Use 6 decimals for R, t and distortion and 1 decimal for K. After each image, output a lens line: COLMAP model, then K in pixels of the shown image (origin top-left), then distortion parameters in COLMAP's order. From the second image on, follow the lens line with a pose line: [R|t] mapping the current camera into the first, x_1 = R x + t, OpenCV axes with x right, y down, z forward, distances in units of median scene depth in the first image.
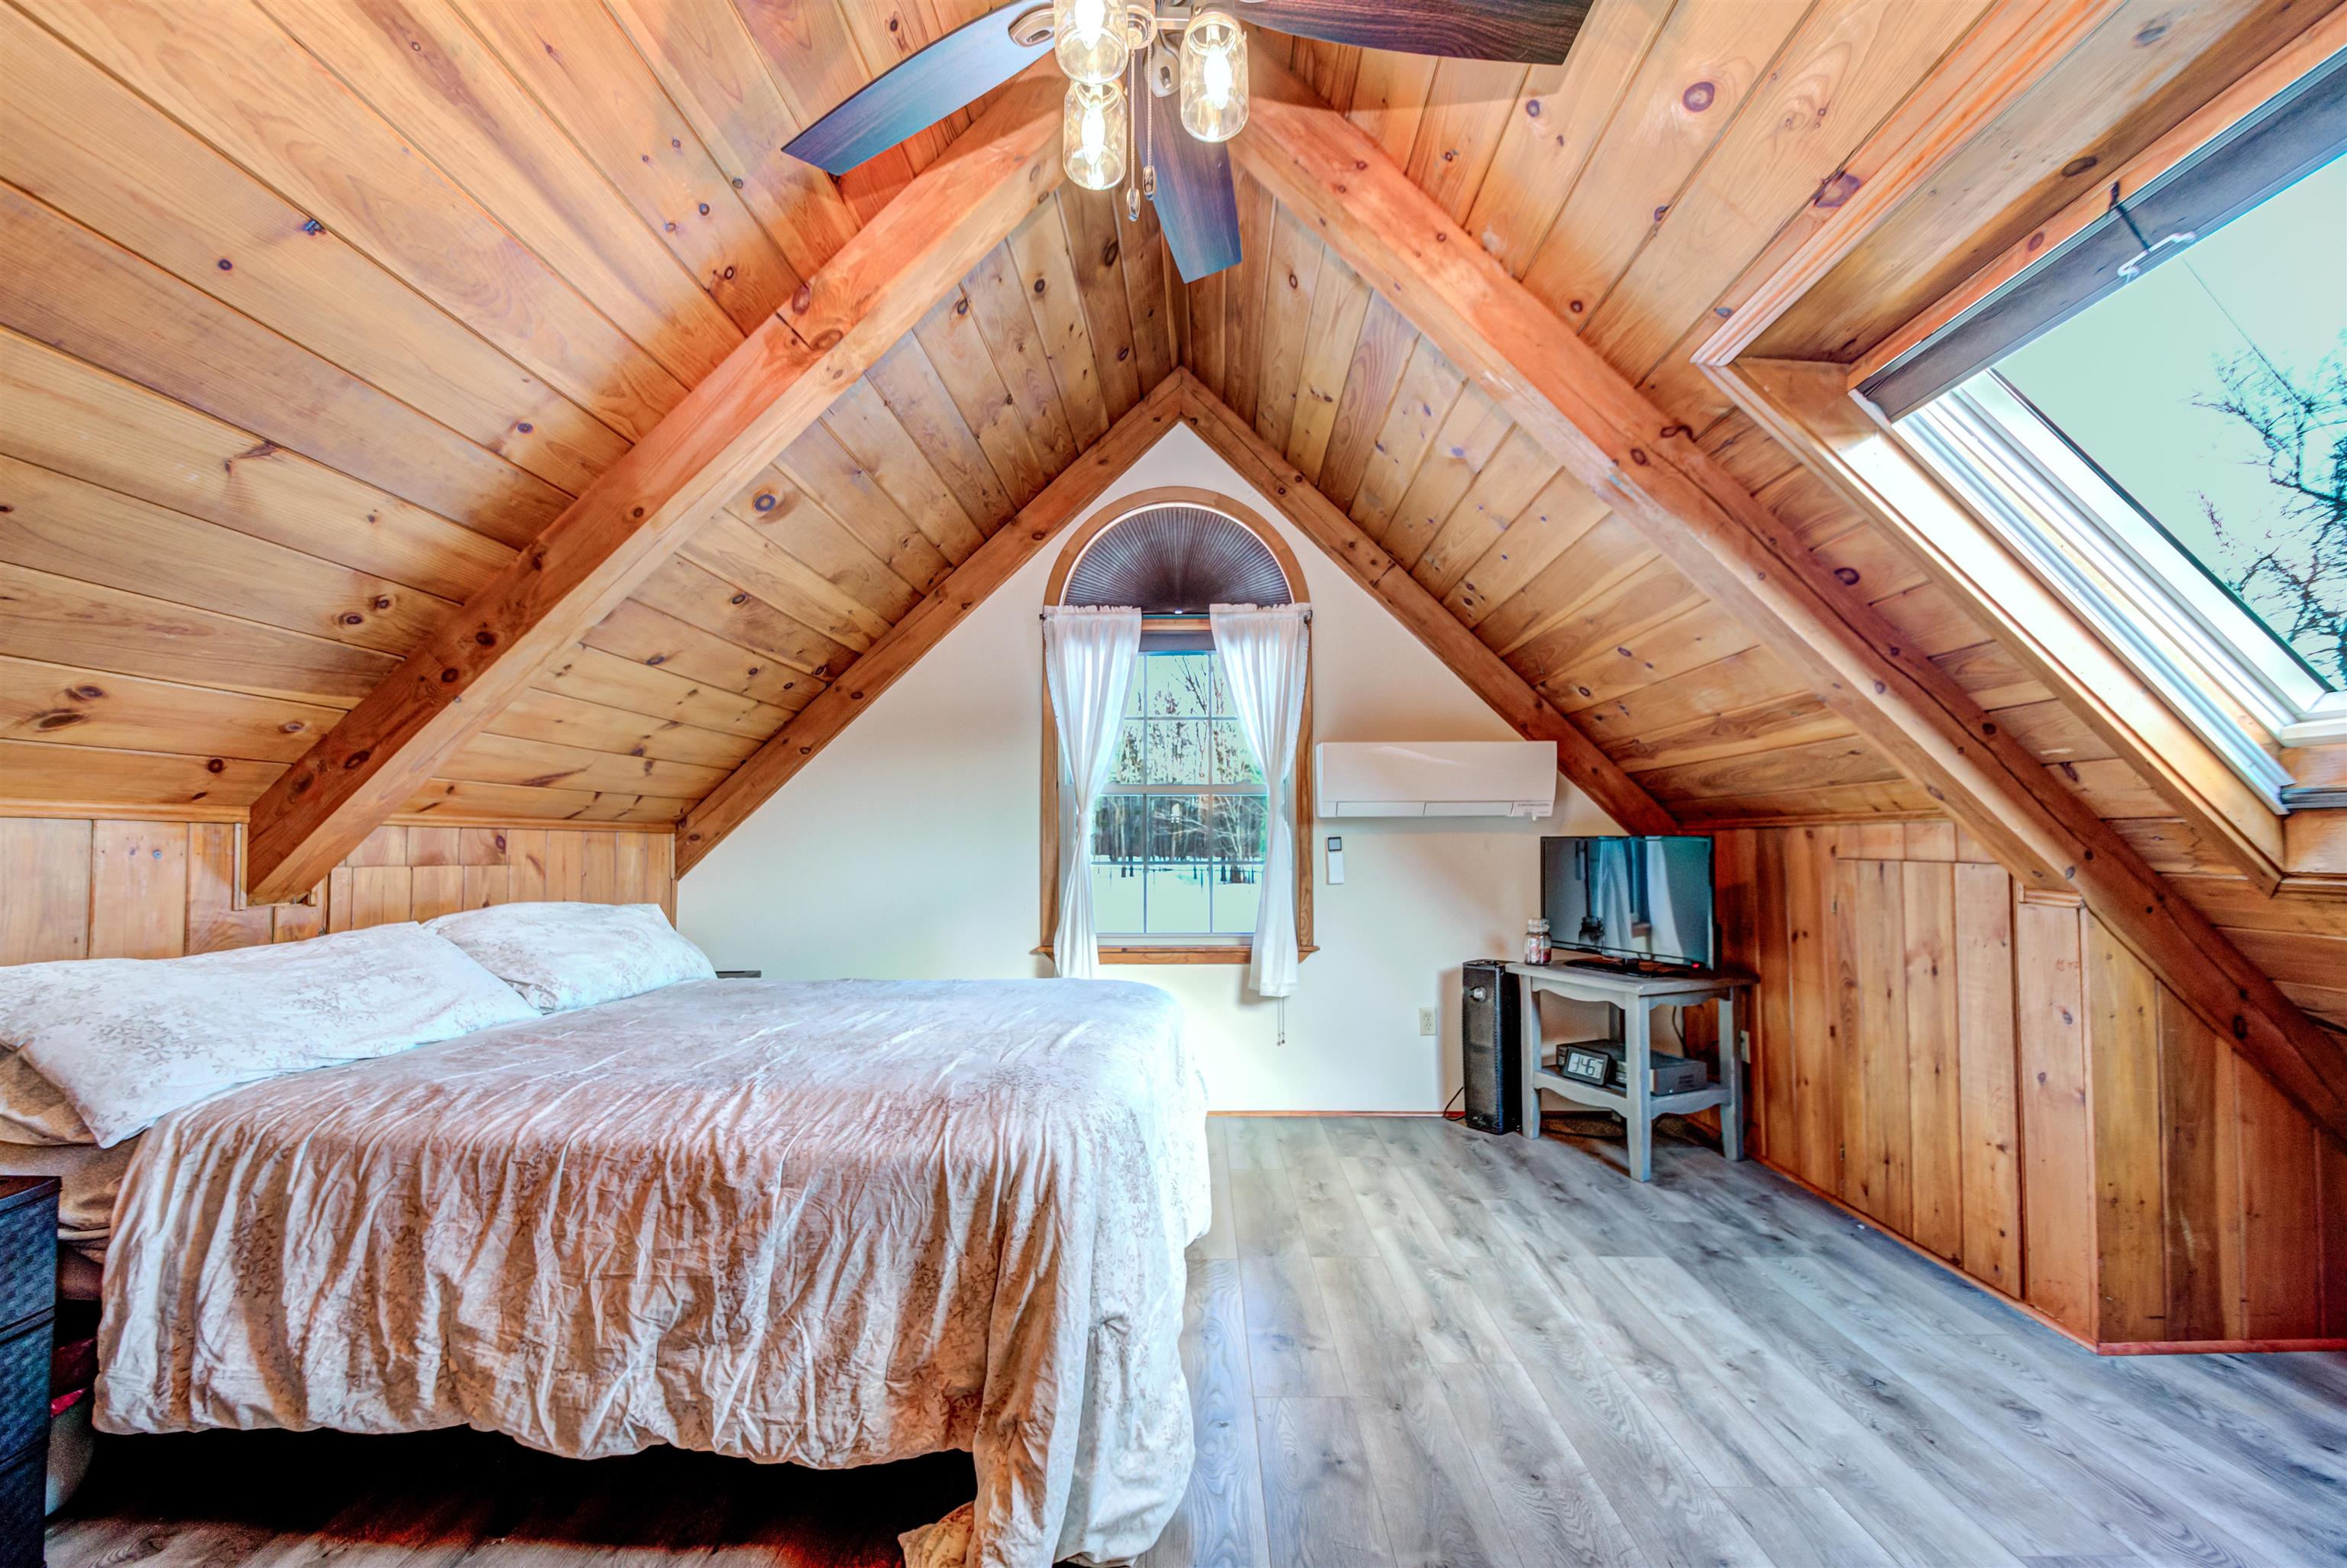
lens RADIAL K [[898.2, 0, 1188.1], [0, 898.2, 819.4], [0, 0, 1]] dist [0.001552, -0.004695]
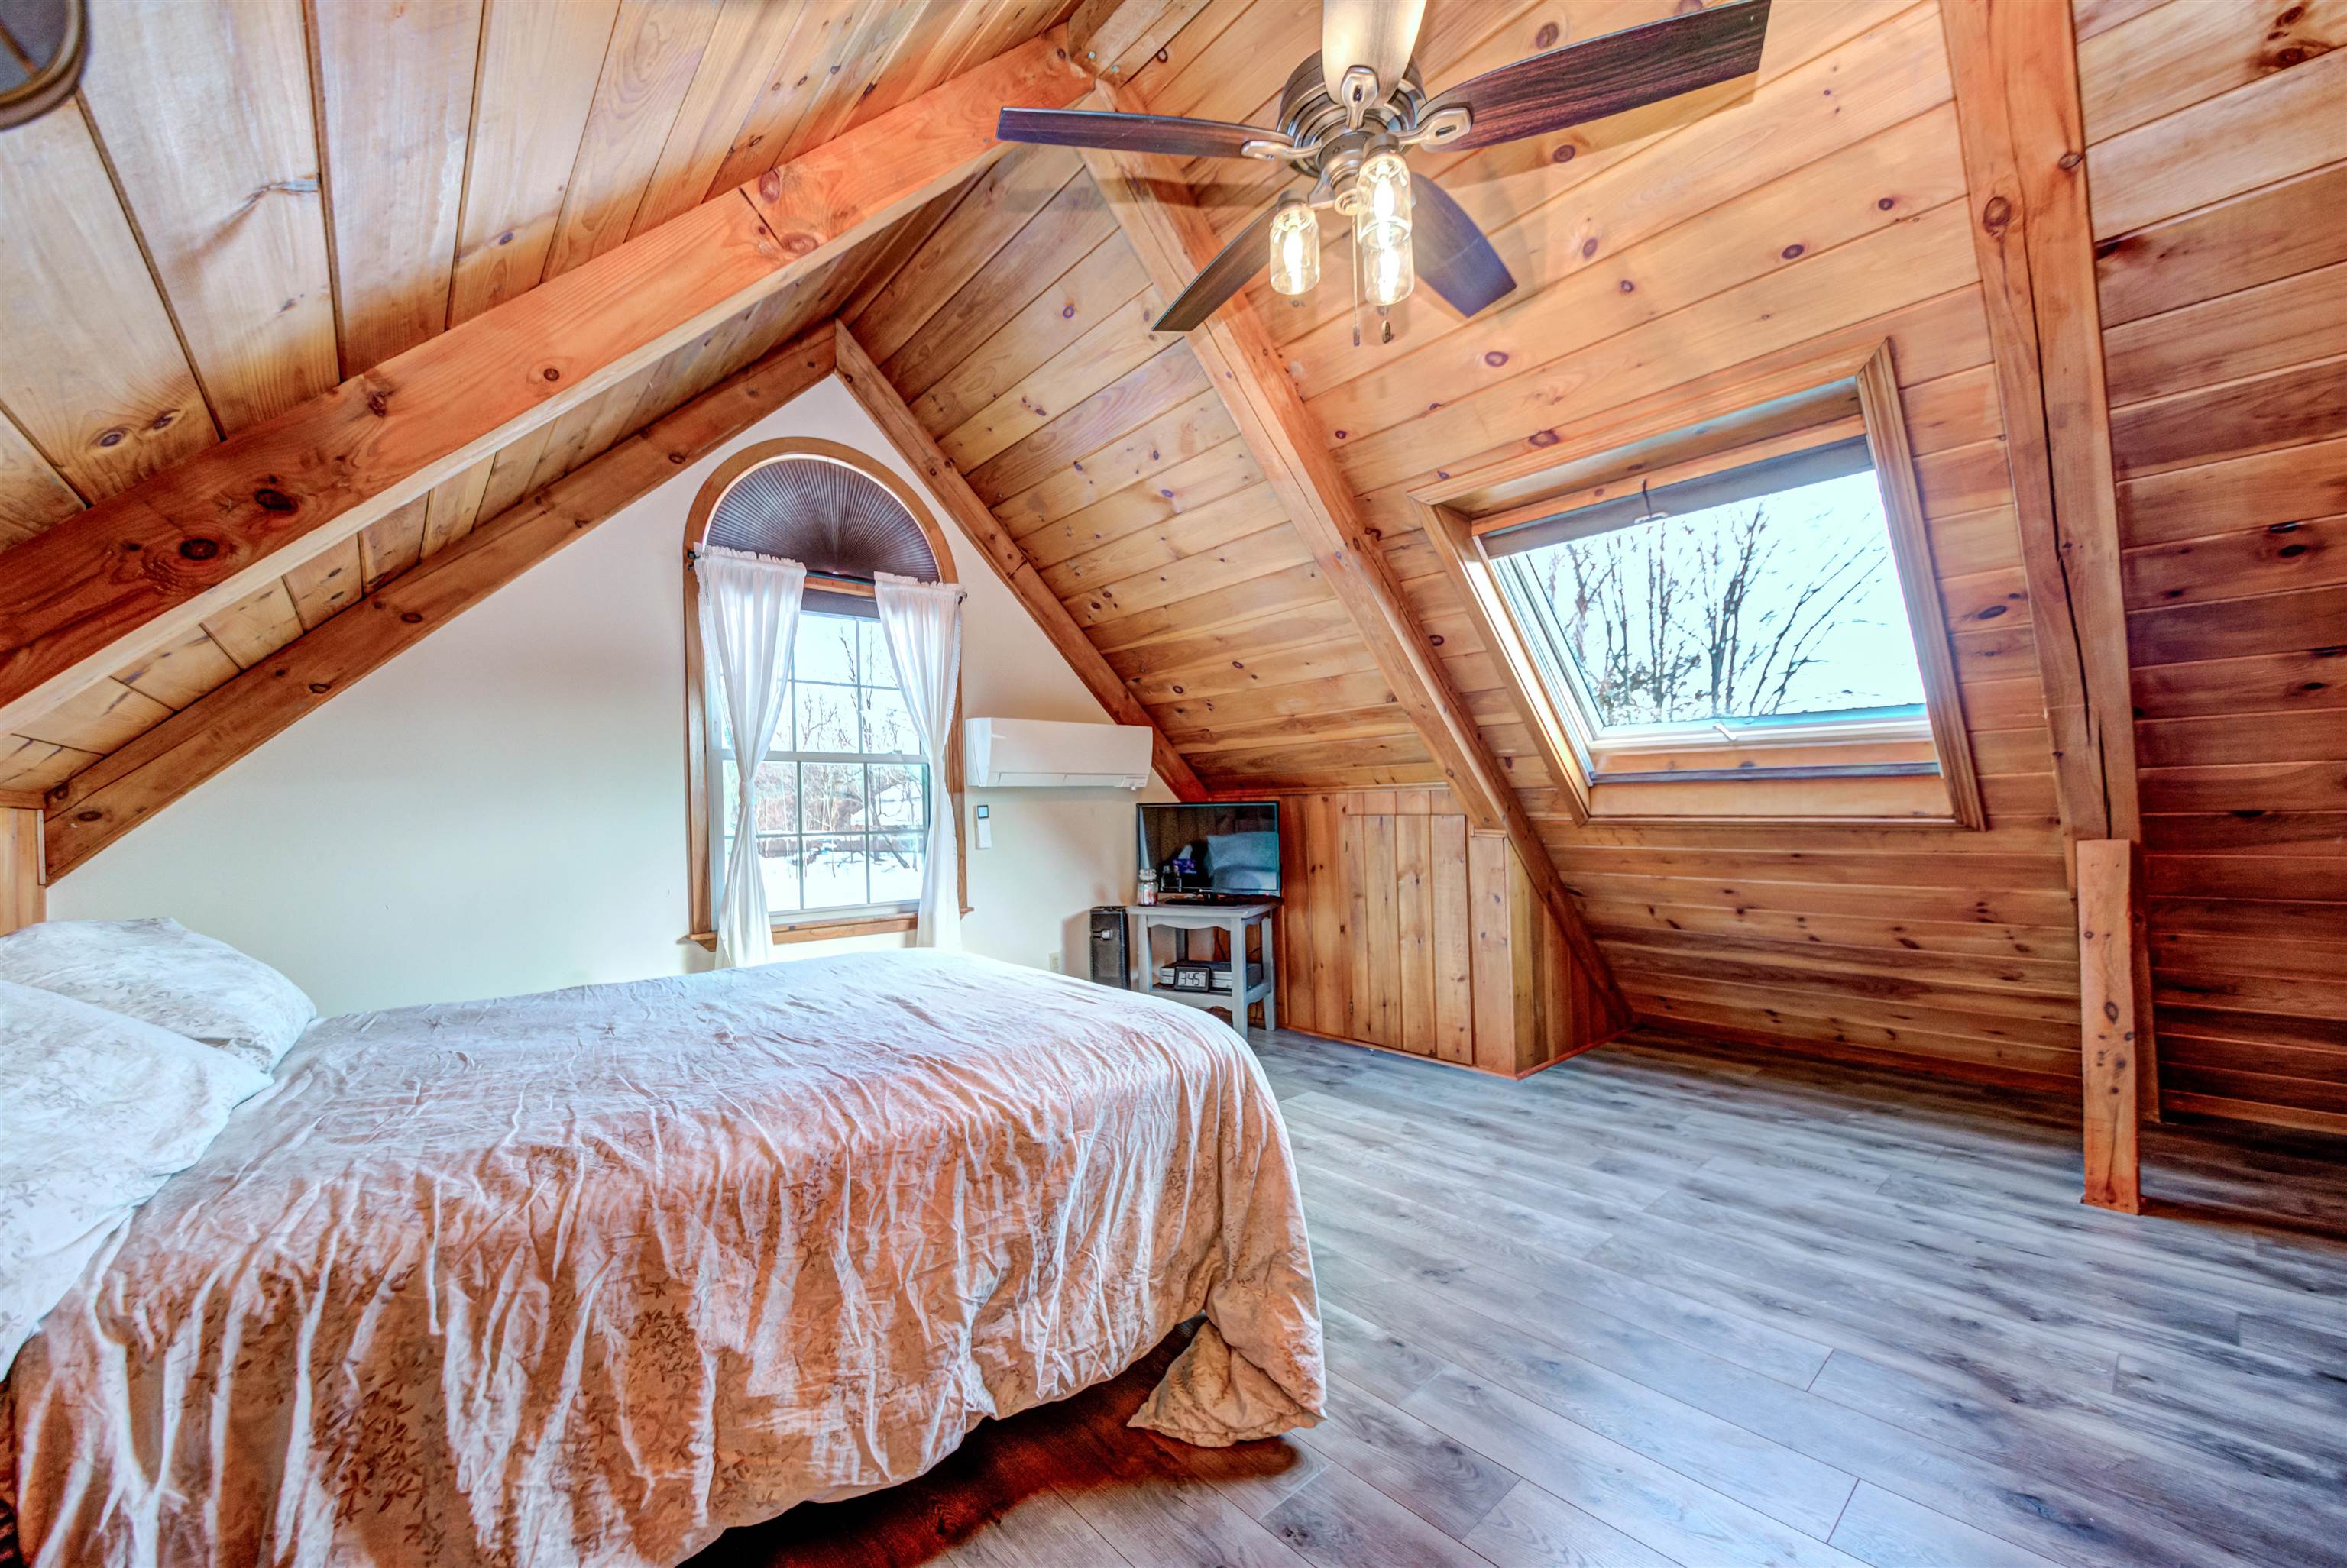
lens RADIAL K [[898.2, 0, 1140.1], [0, 898.2, 800.4], [0, 0, 1]] dist [0.001552, -0.004695]
pose [[0.757391, -0.005213, 0.652940, -0.670363], [-0.000168, 0.999967, 0.008178, 0.007957], [-0.652961, -0.006304, 0.757365, 0.095845]]
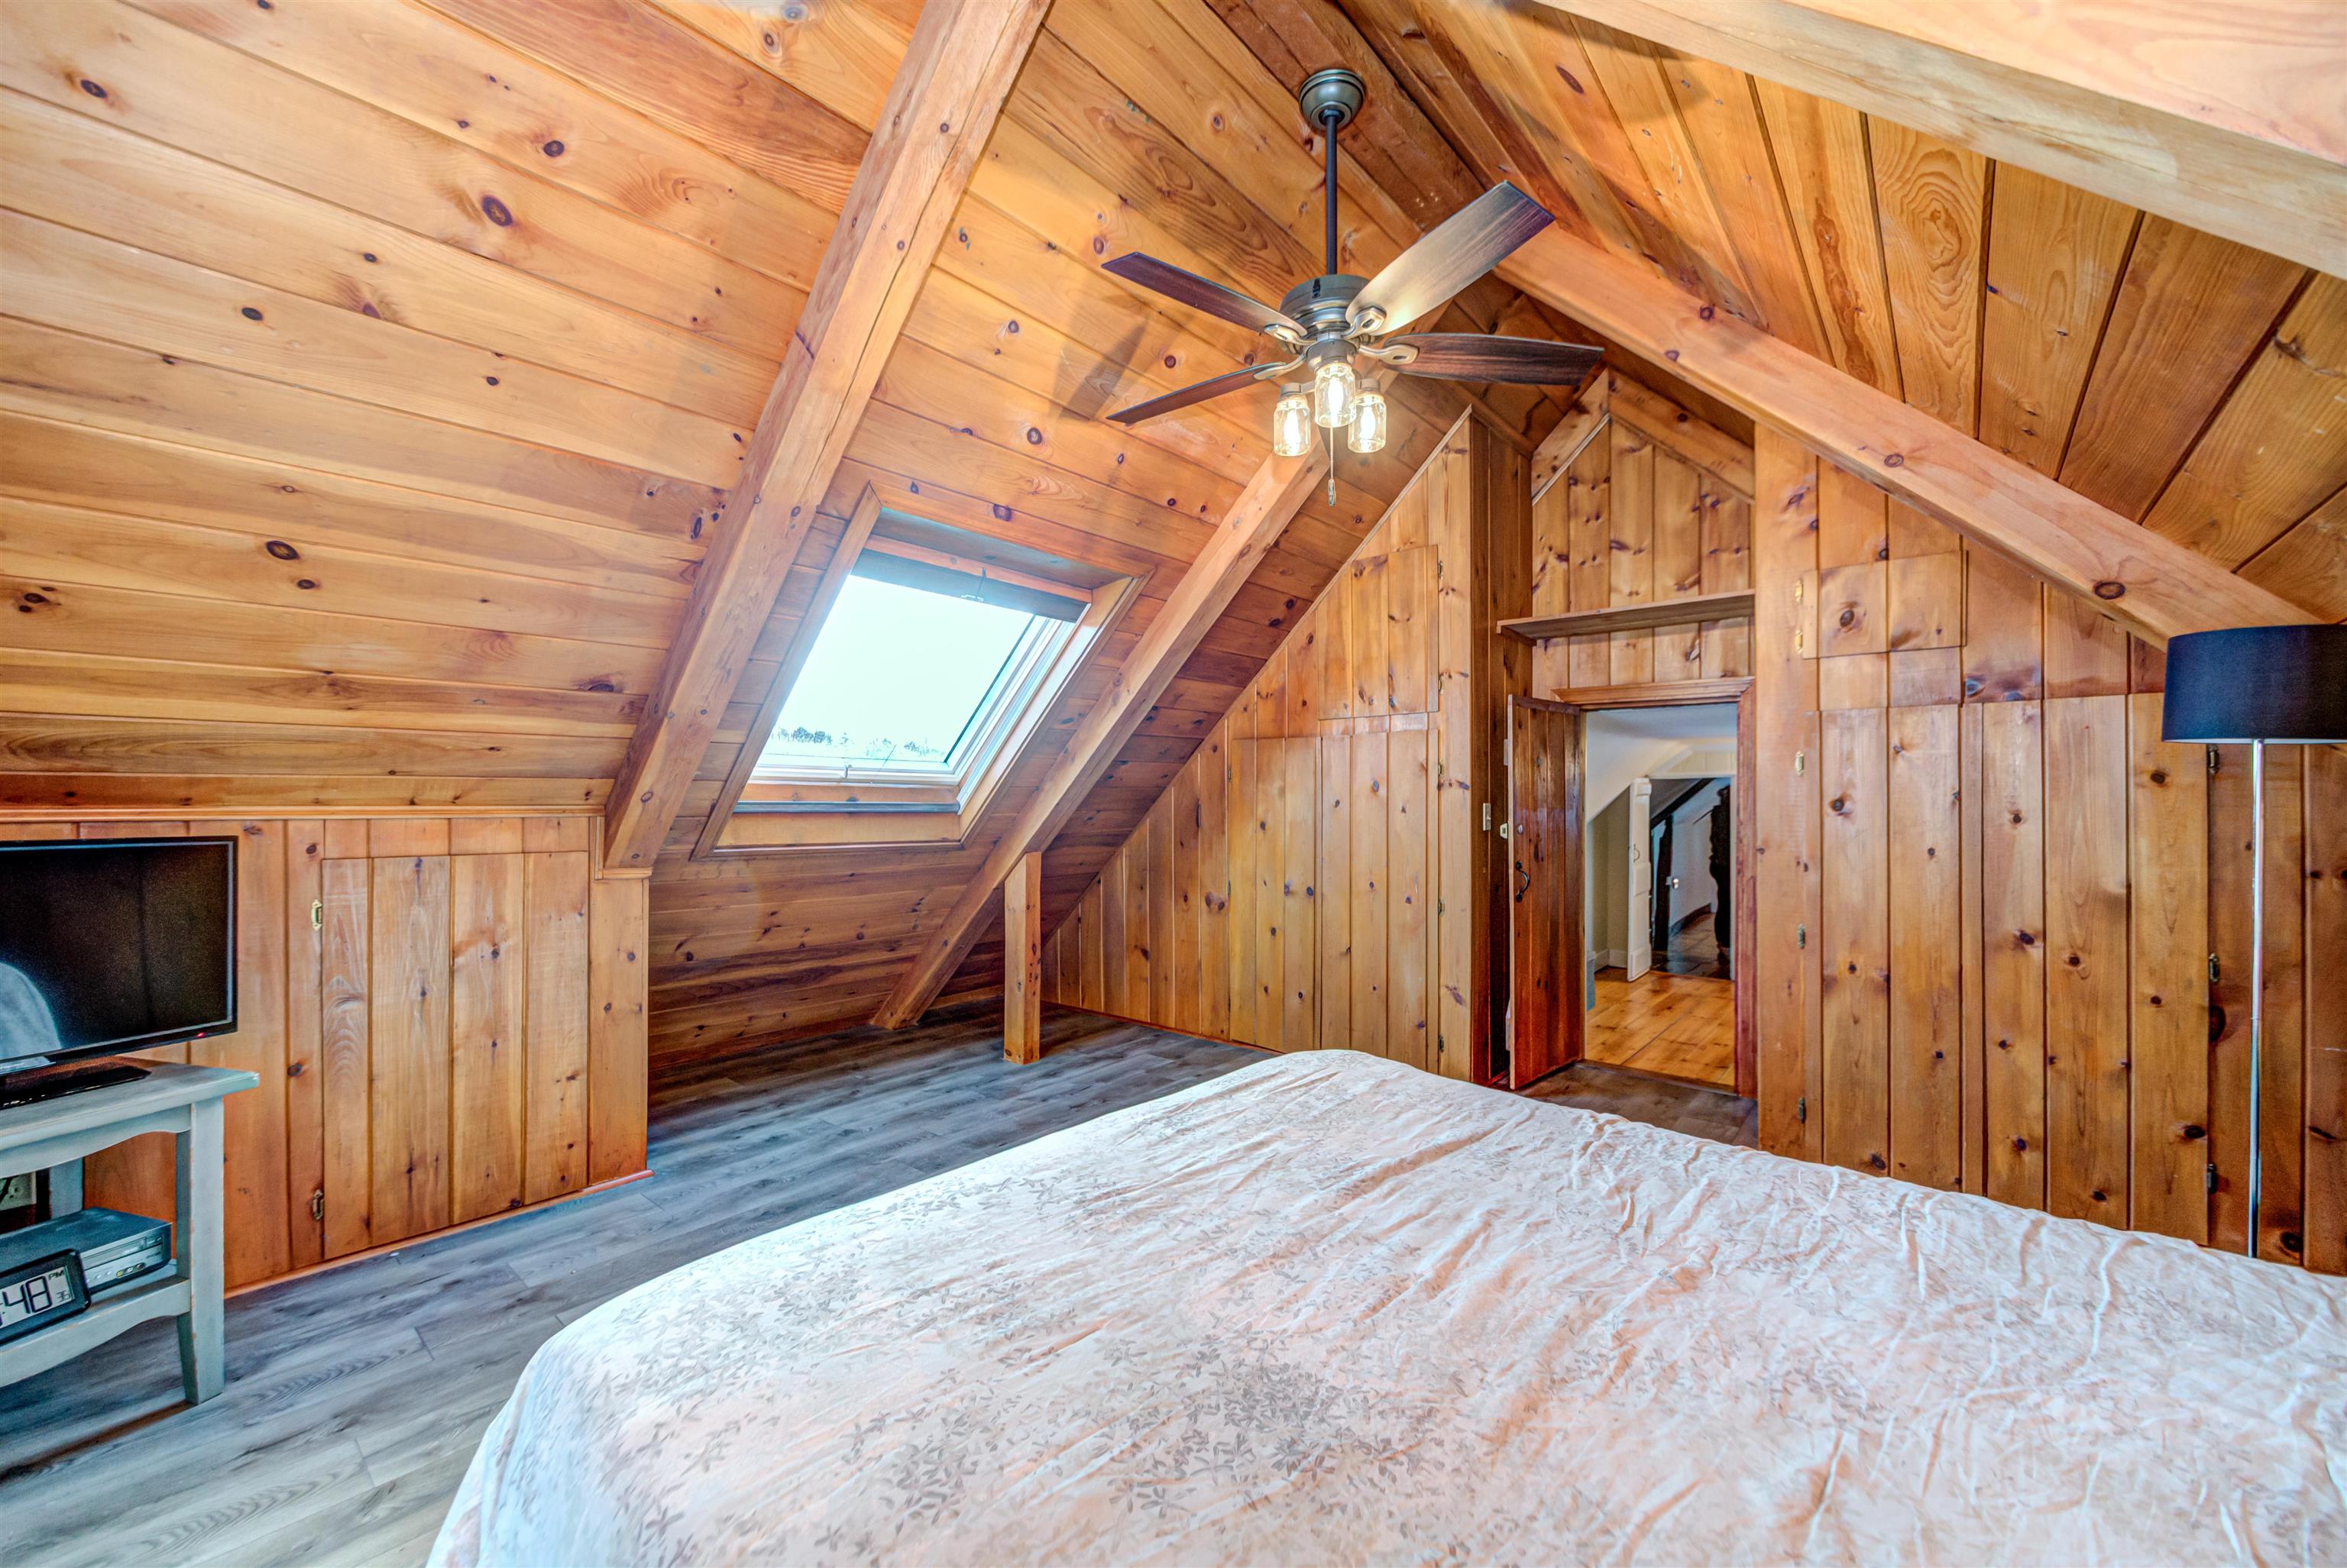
lens RADIAL K [[898.2, 0, 1159.8], [0, 898.2, 794.5], [0, 0, 1]] dist [0.001552, -0.004695]
pose [[-0.768304, 0.004338, 0.640071, -0.524104], [-0.018919, 0.999386, -0.029483, -0.008261], [-0.639806, -0.034761, -0.767750, 1.428605]]
